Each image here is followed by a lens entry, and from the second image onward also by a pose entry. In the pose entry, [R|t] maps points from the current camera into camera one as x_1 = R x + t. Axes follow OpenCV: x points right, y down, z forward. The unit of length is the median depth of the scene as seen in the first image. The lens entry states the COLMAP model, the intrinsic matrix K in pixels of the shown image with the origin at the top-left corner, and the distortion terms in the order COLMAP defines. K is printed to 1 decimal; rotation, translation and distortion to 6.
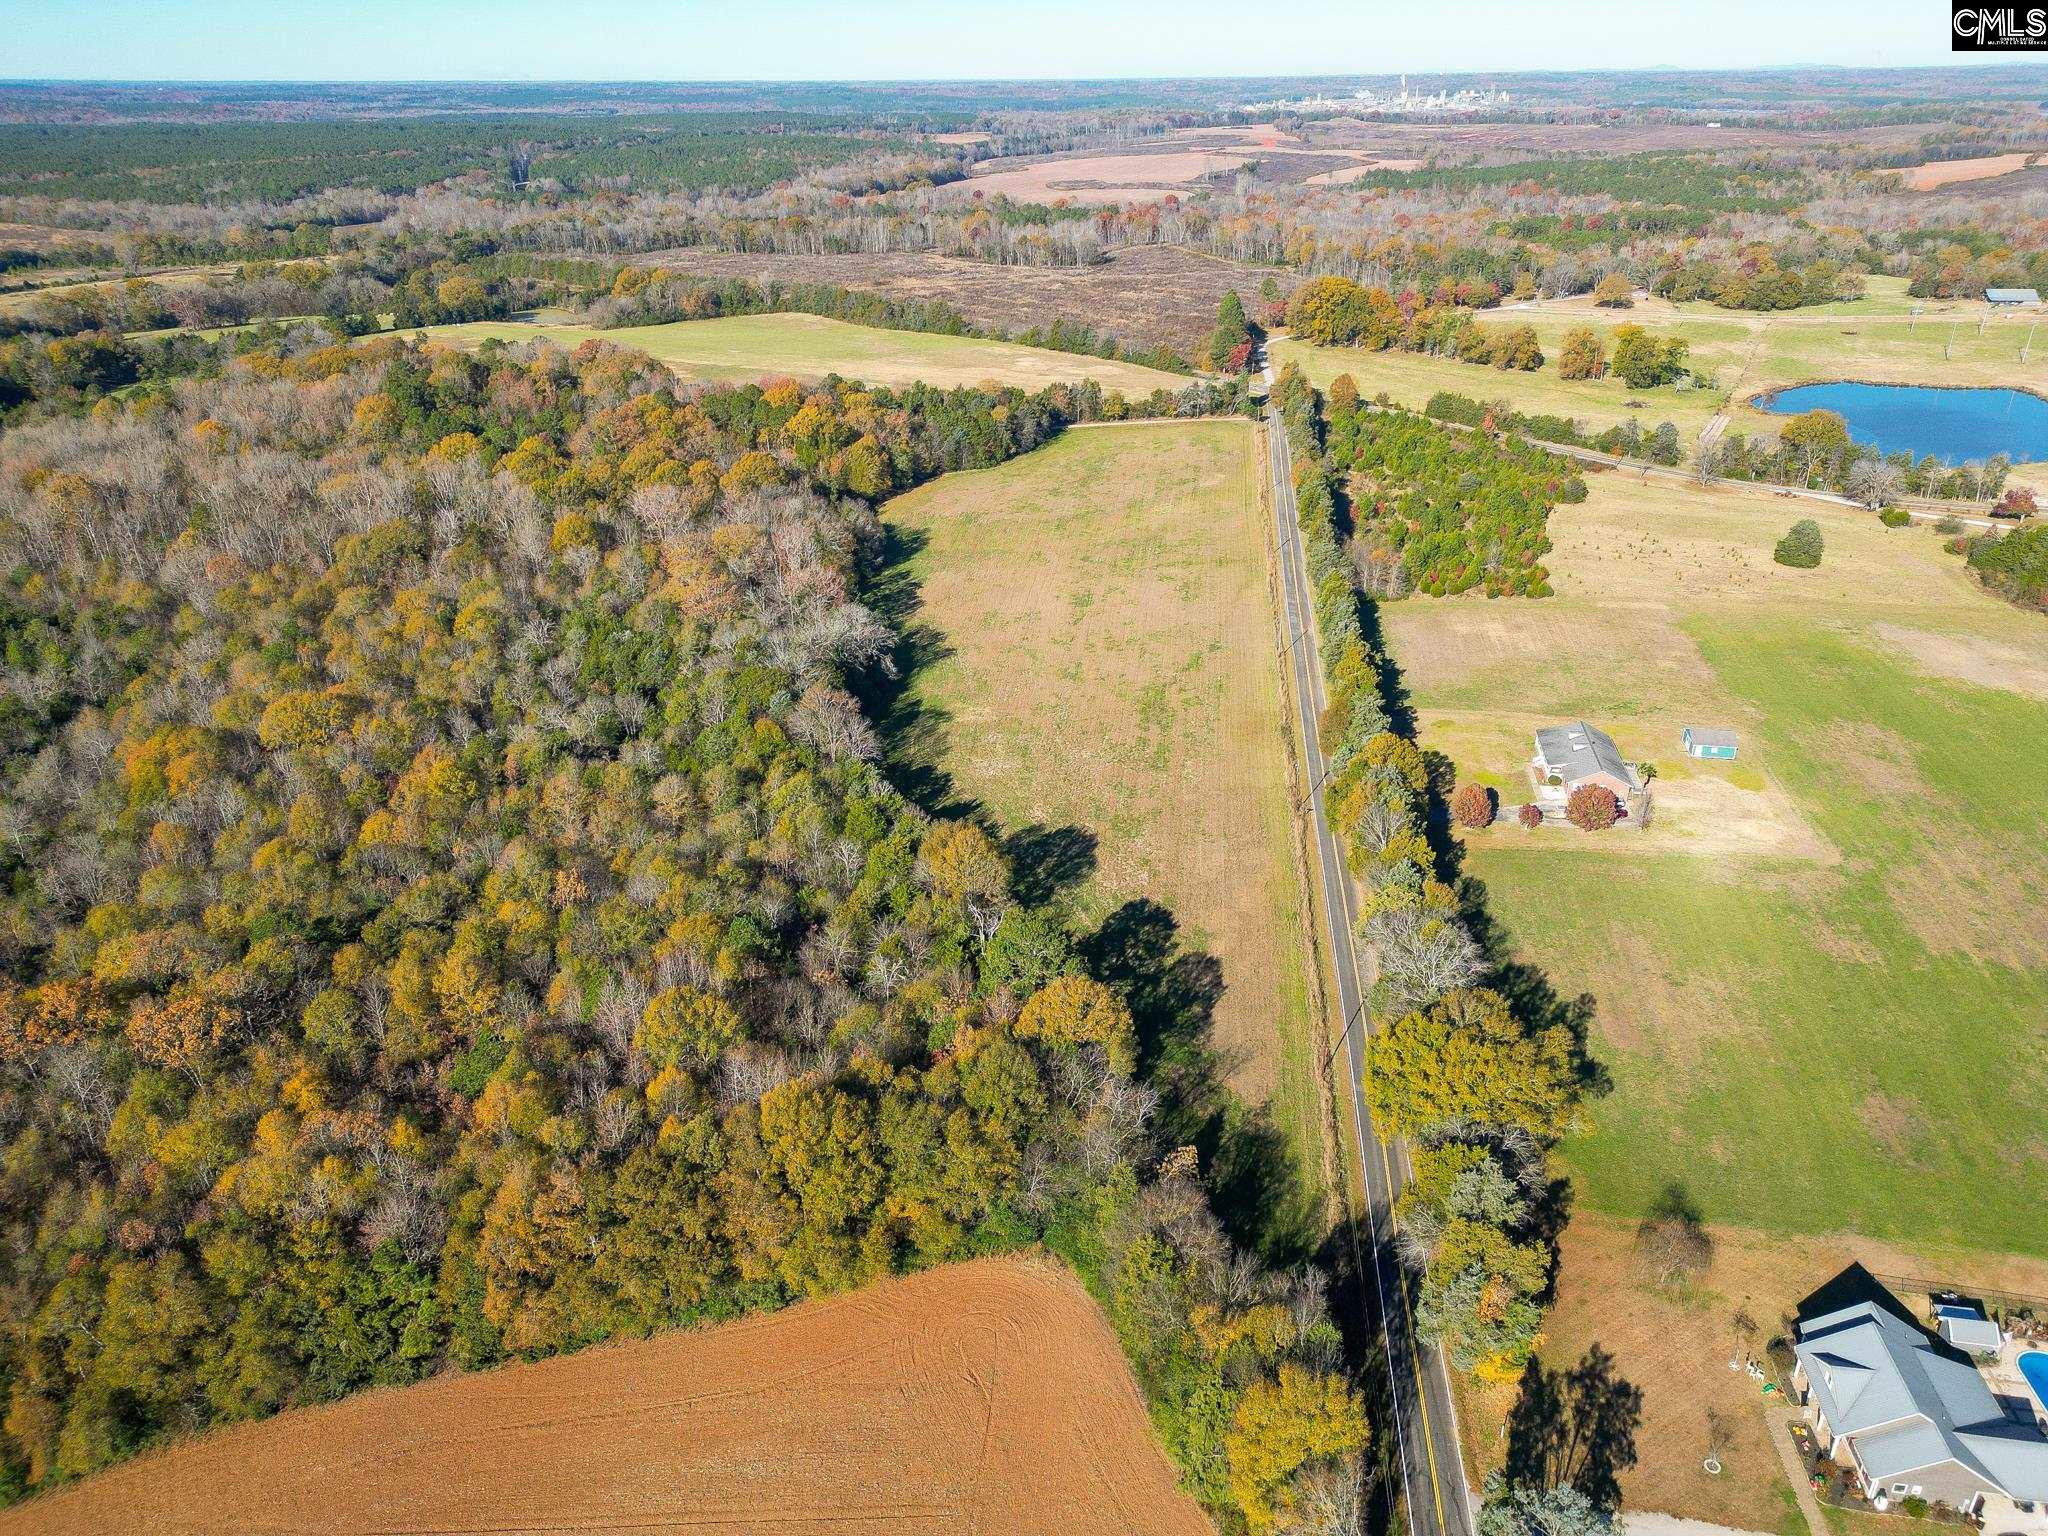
lens RADIAL K [[1426.7, 0, 1016.2], [0, 1426.7, 774.9], [0, 0, 1]] dist [0.073369, -0.061239]
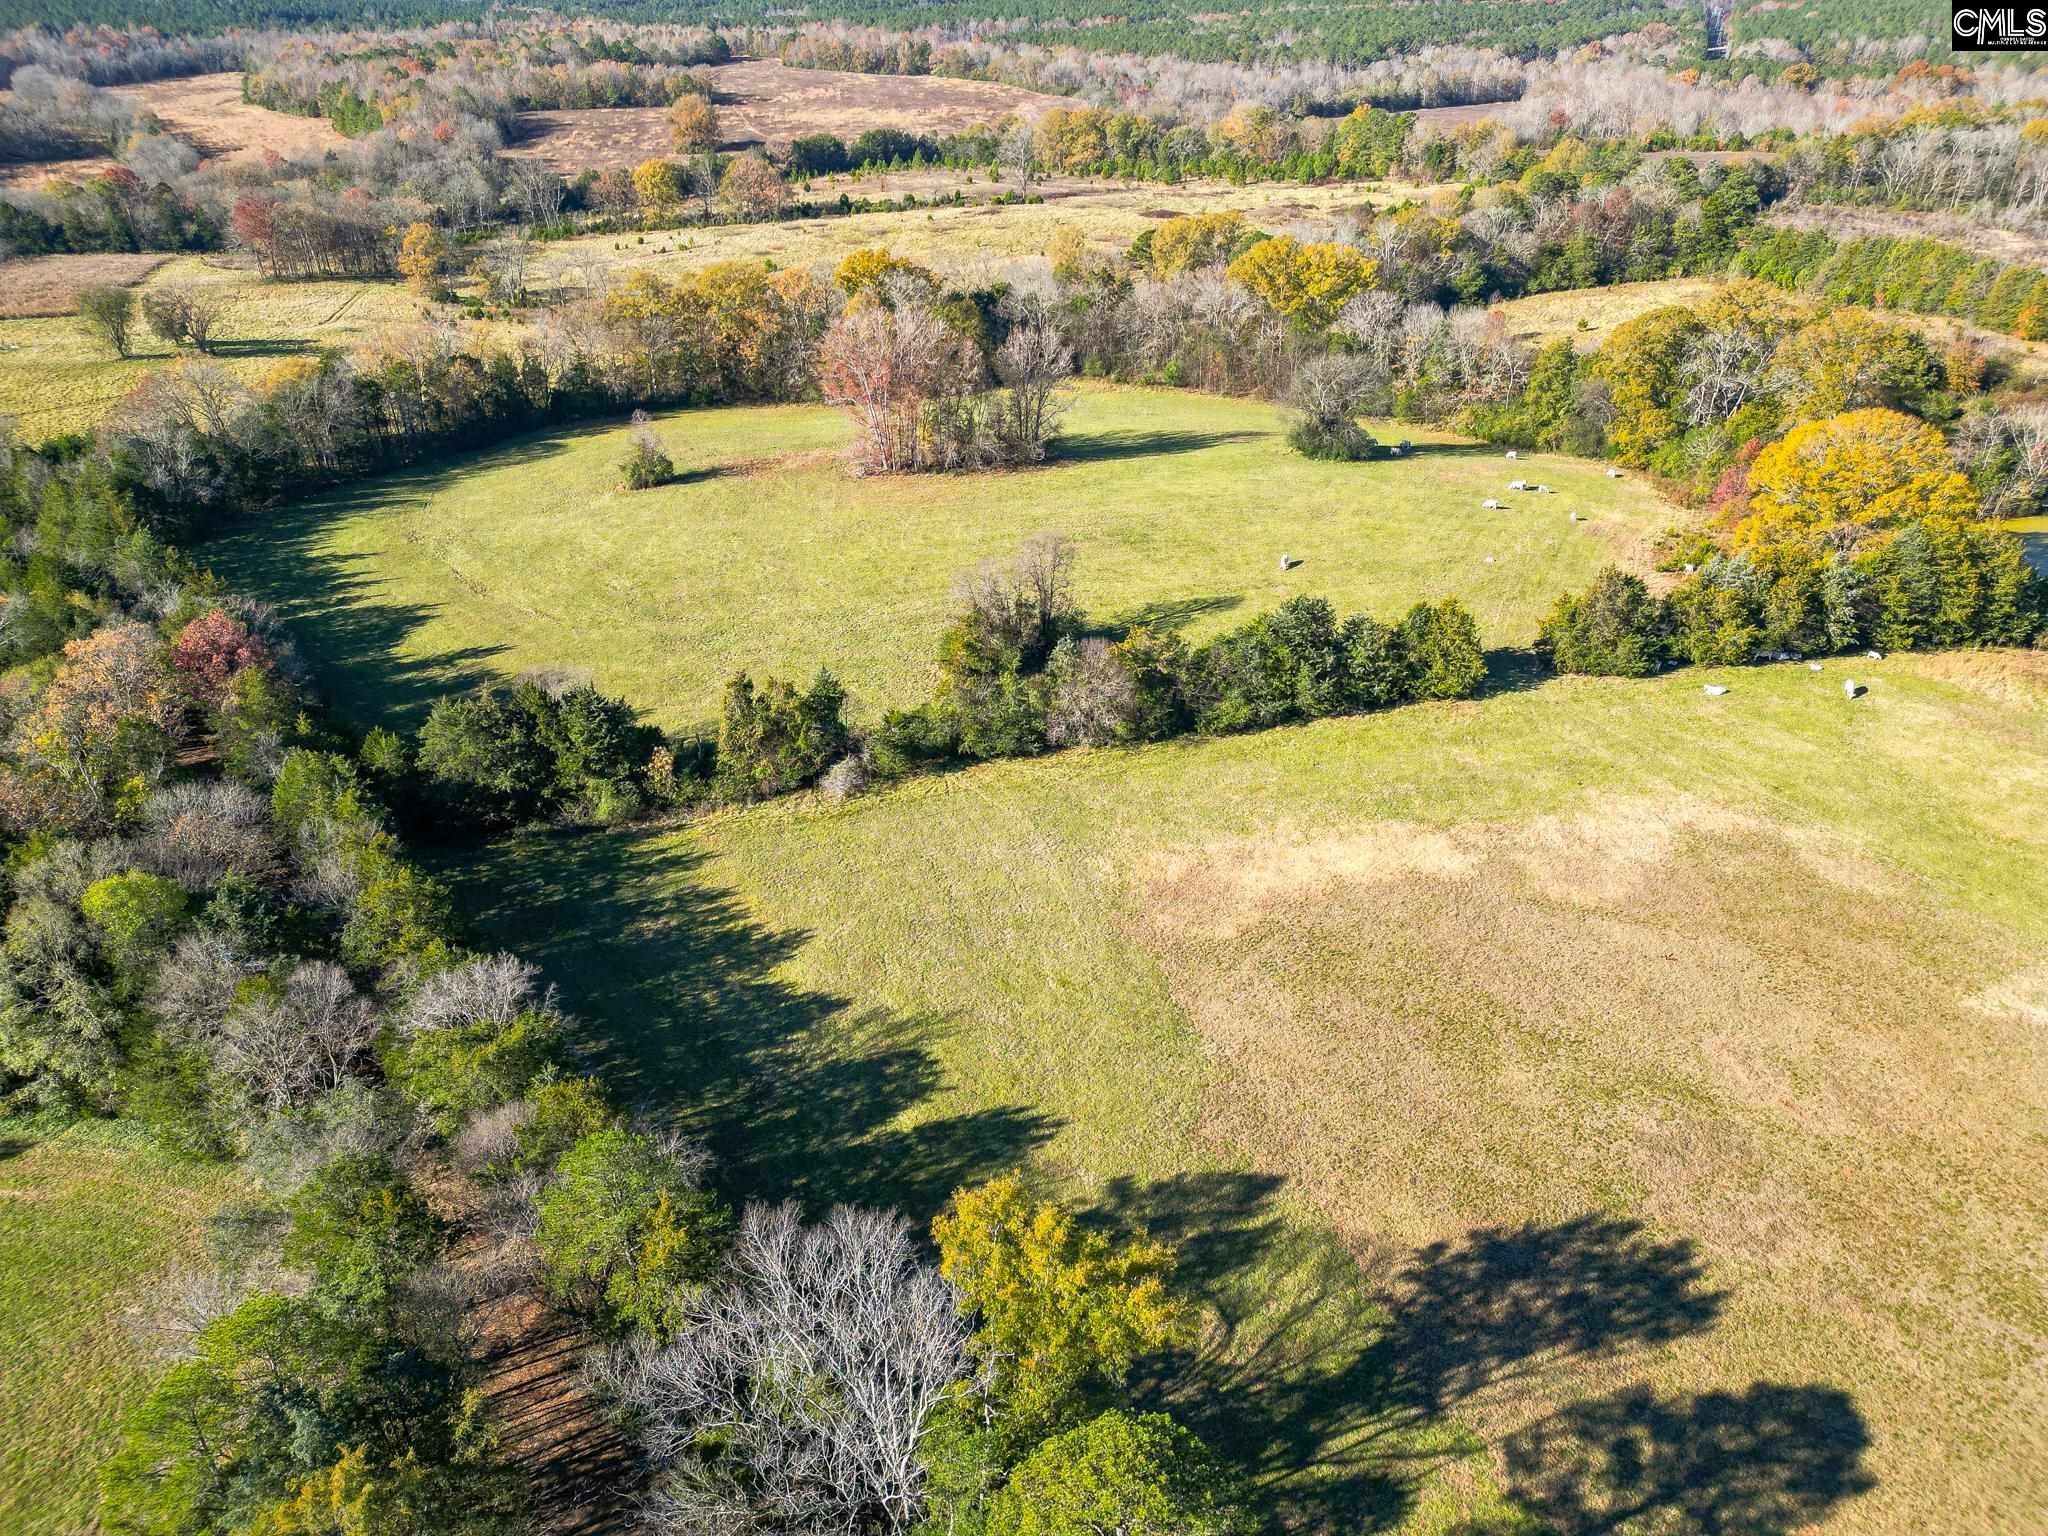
lens RADIAL K [[1426.7, 0, 1022.9], [0, 1426.7, 768.6], [0, 0, 1]] dist [0.073369, -0.061239]
pose [[0.791134, 0.306697, -0.529192, -0.423619], [-0.270456, 0.951431, 0.147081, -0.345740], [0.548599, 0.026762, 0.835657, 0.891378]]
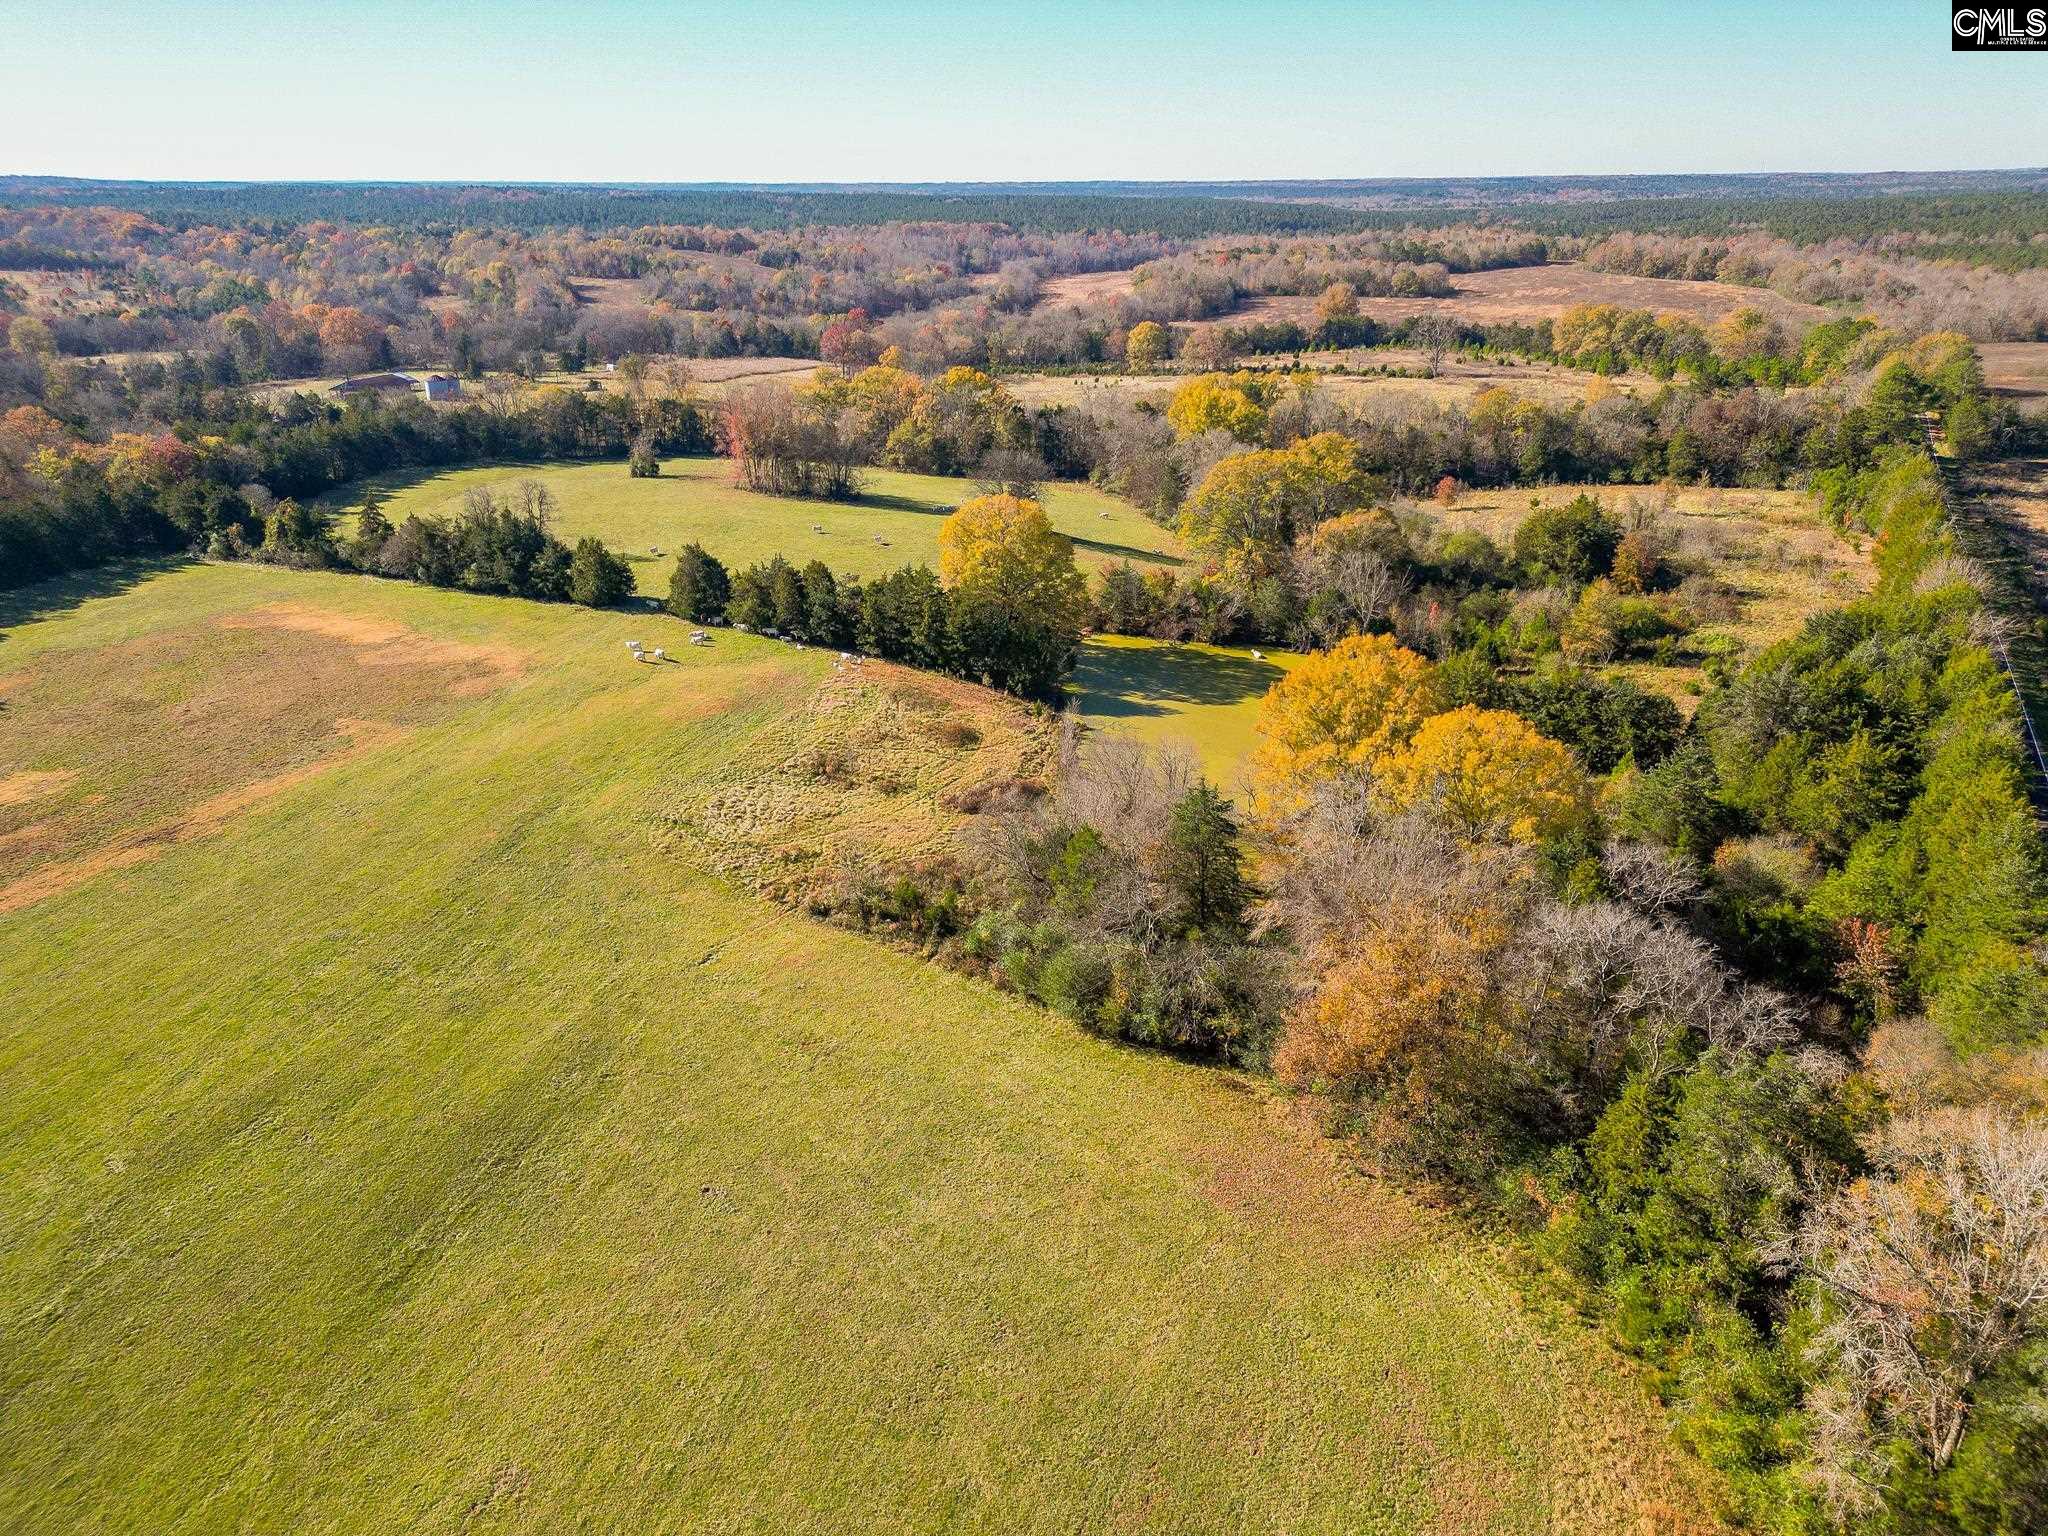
lens RADIAL K [[1426.7, 0, 1026.9], [0, 1426.7, 754.9], [0, 0, 1]] dist [0.073369, -0.061239]
pose [[0.206260, 0.371532, -0.905219, -0.143773], [-0.425773, 0.867018, 0.258838, -0.445131], [0.881008, 0.332029, 0.337020, 1.106743]]
